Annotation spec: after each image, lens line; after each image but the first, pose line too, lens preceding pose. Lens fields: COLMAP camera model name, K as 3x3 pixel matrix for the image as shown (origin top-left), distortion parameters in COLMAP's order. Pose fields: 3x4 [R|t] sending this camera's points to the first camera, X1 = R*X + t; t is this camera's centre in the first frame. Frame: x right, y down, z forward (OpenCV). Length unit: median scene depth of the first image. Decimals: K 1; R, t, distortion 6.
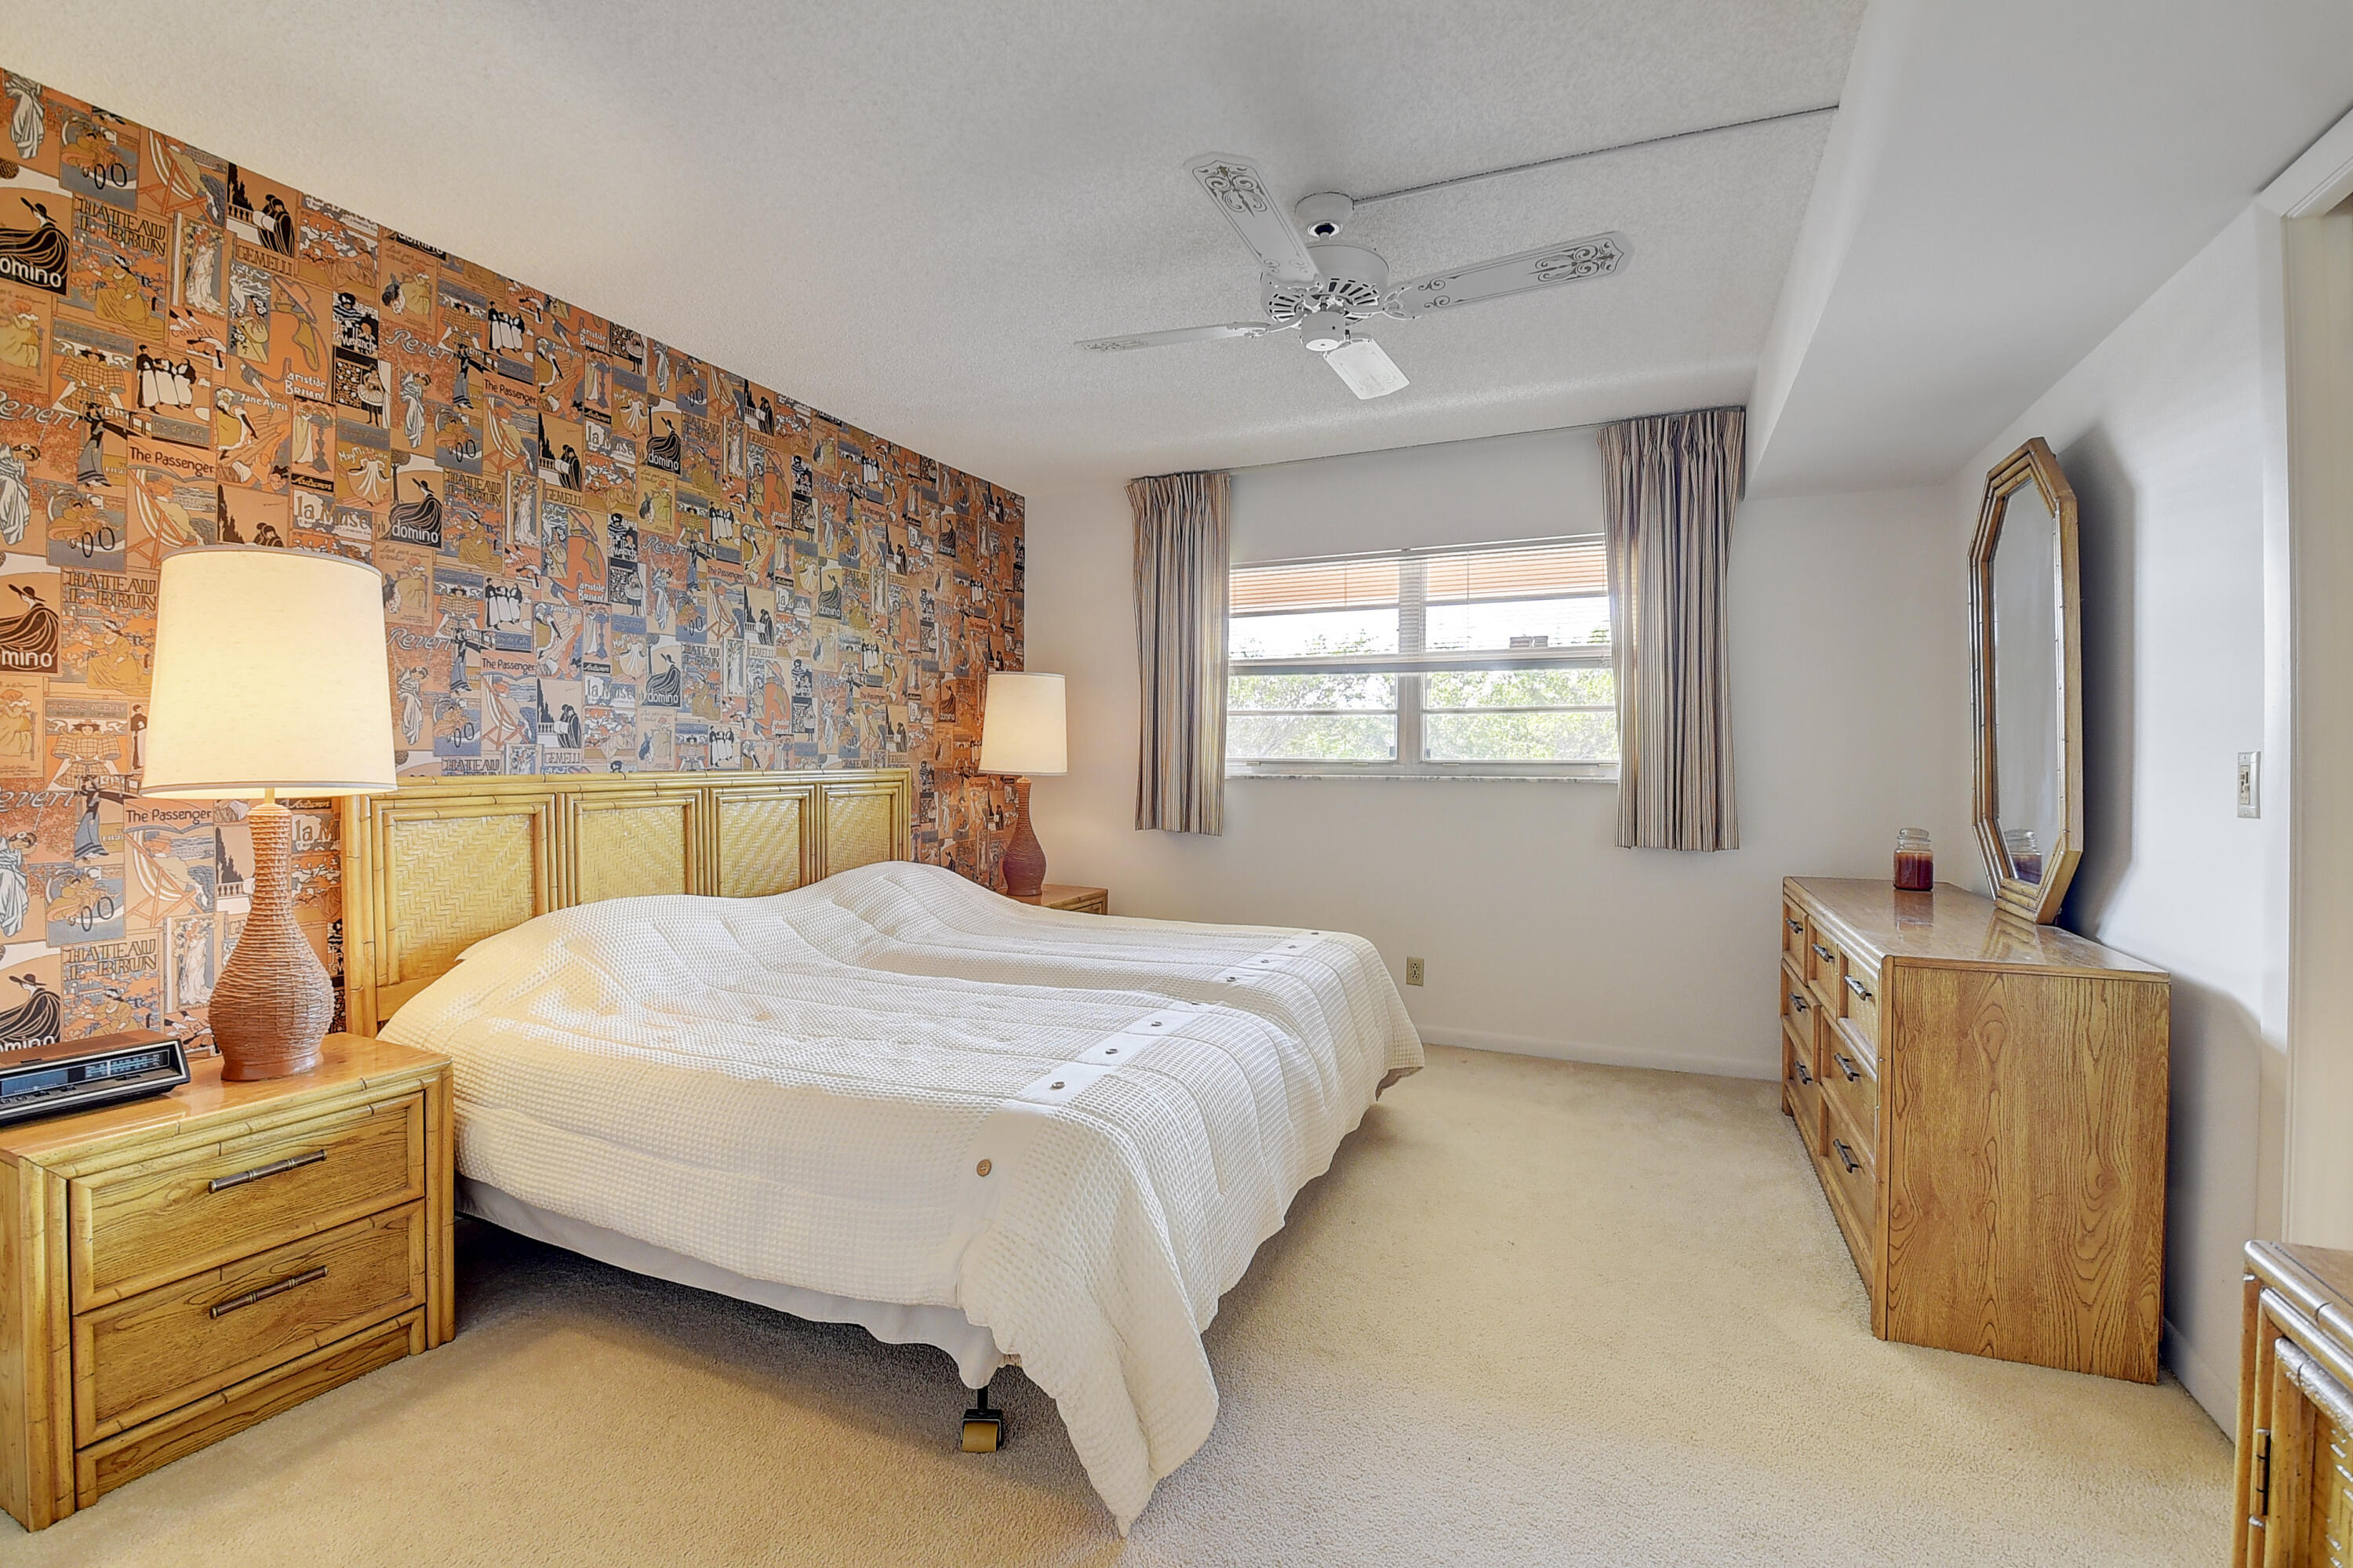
lens RADIAL K [[1049.4, 0, 1171.3], [0, 1049.4, 762.7], [0, 0, 1]] dist [0.002945, -0.015243]
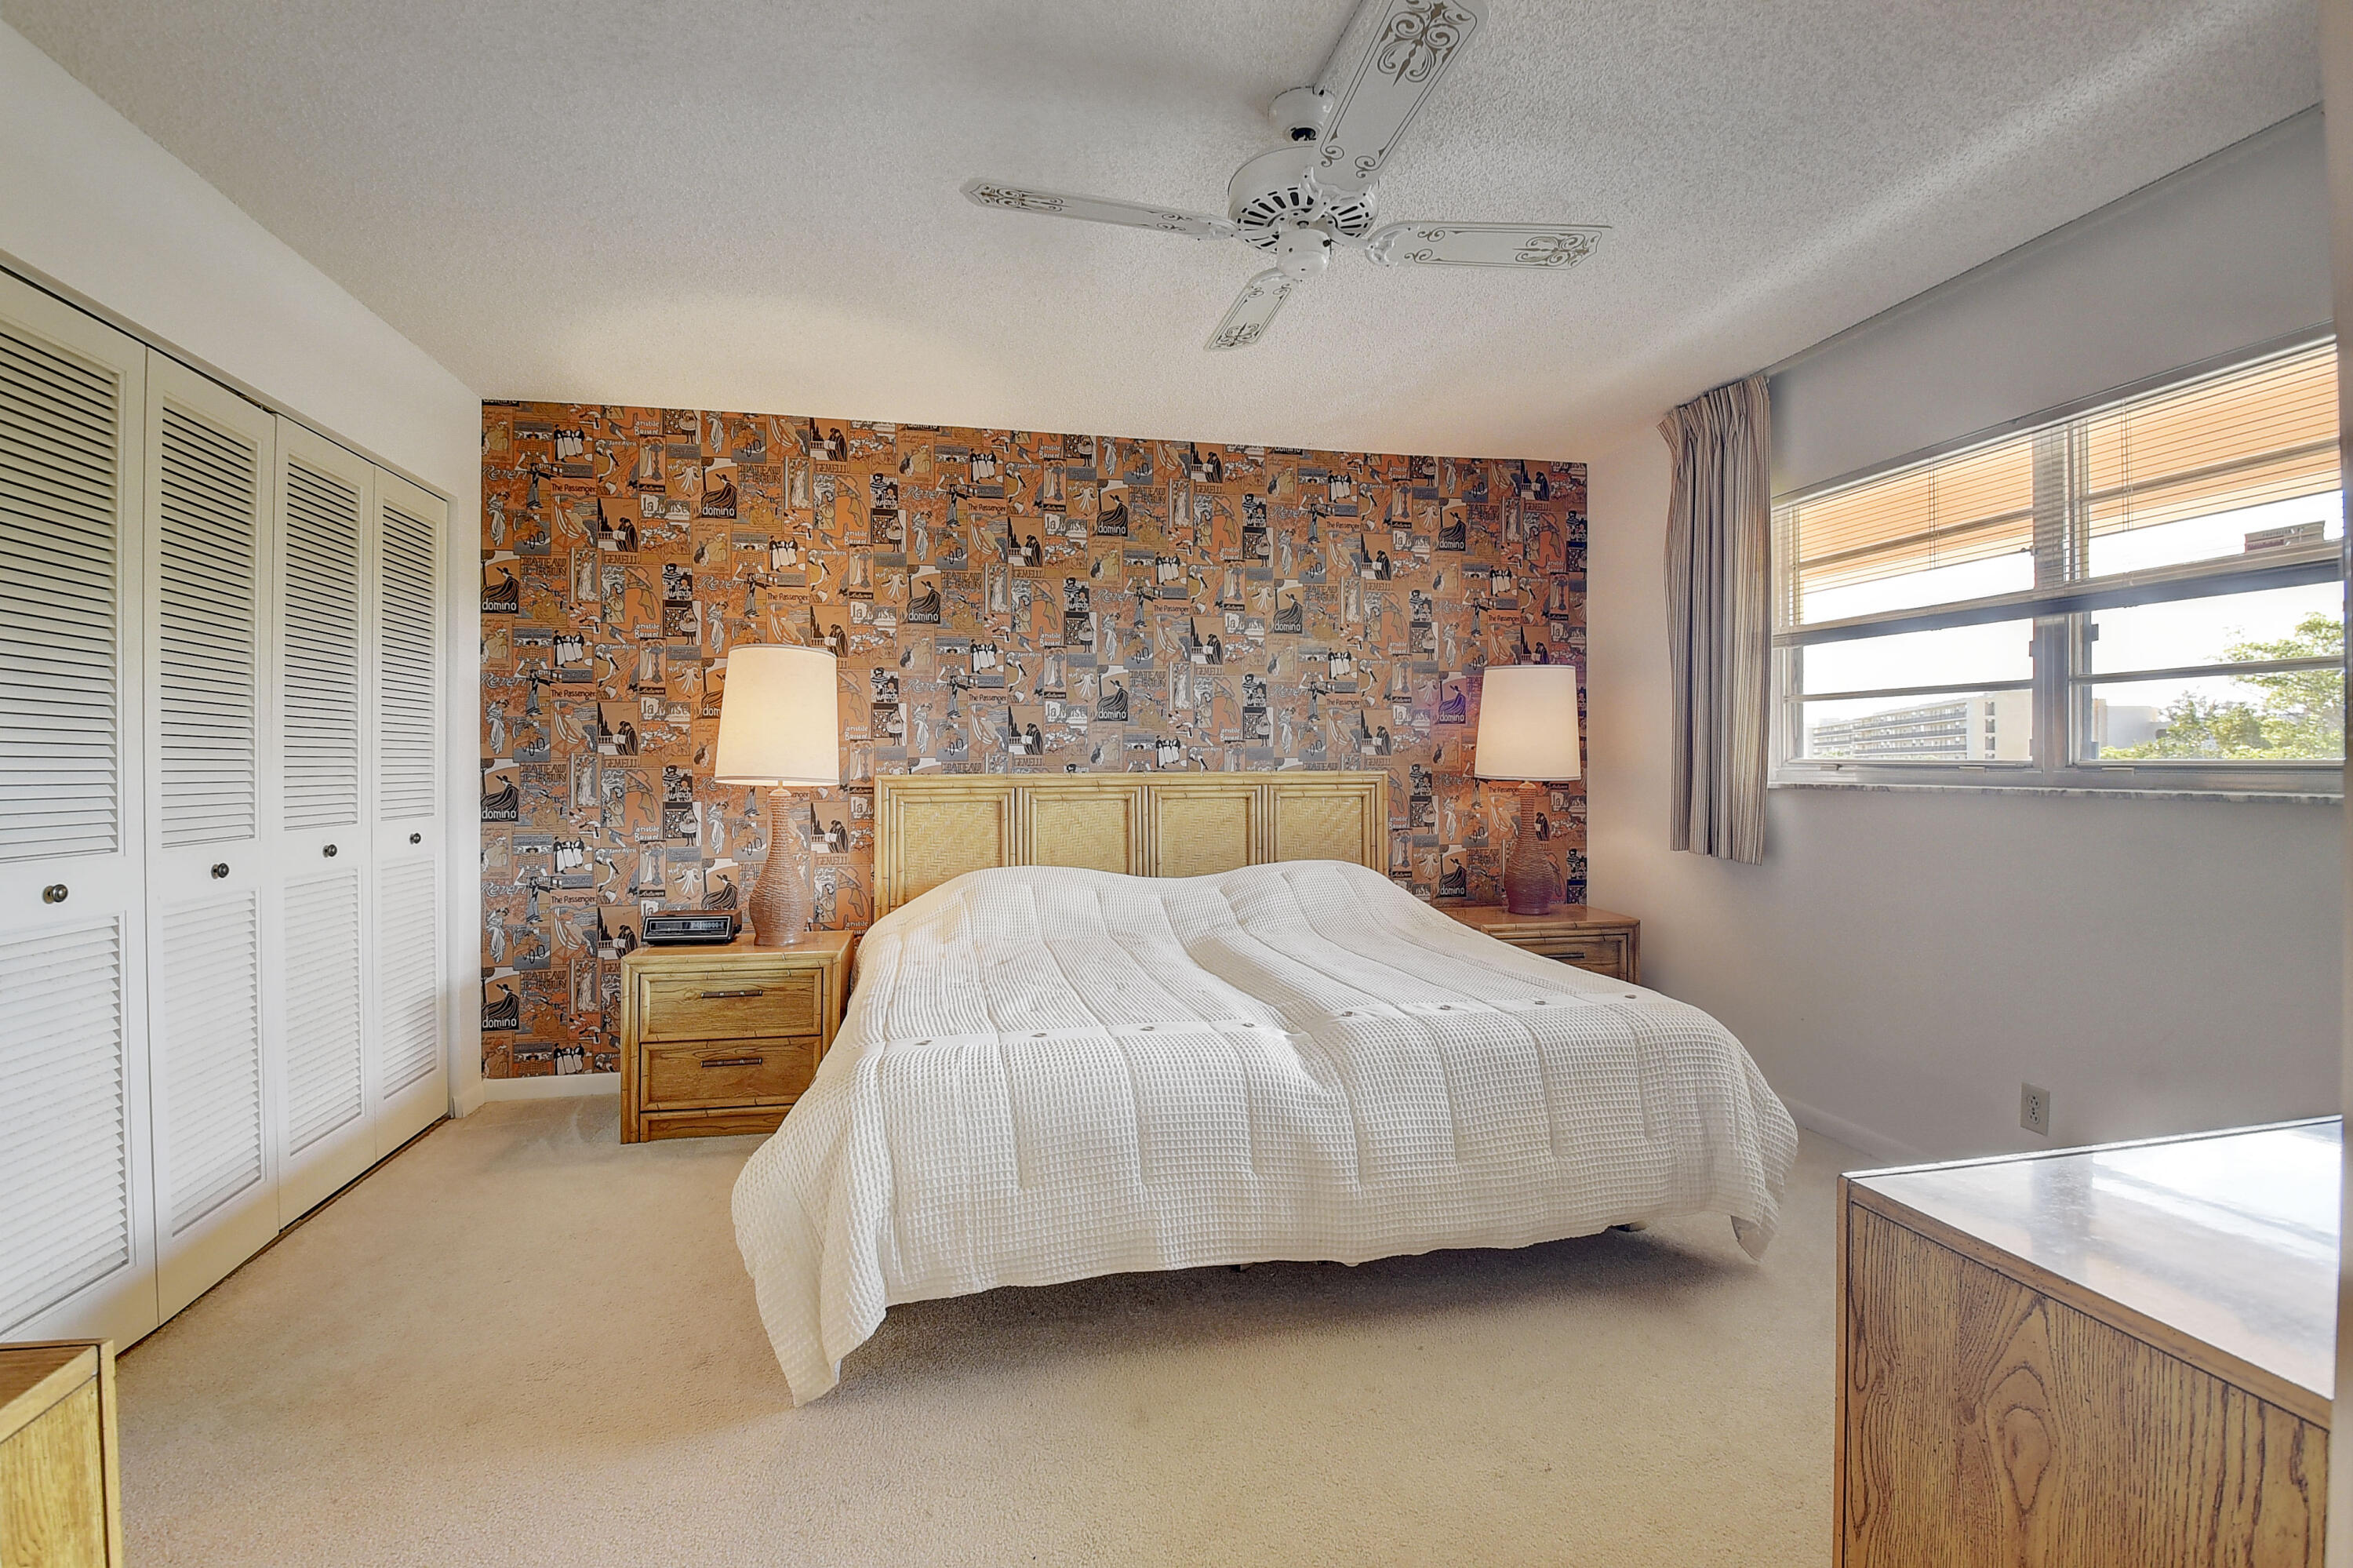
lens RADIAL K [[1069.8, 0, 1165.8], [0, 1069.8, 753.4], [0, 0, 1]] dist [0.049041, -0.000161]
pose [[0.578074, -0.005346, -0.815967, 0.529291], [-0.001306, 0.999971, -0.007477, -0.004239], [0.815984, 0.005388, 0.578050, 0.259072]]
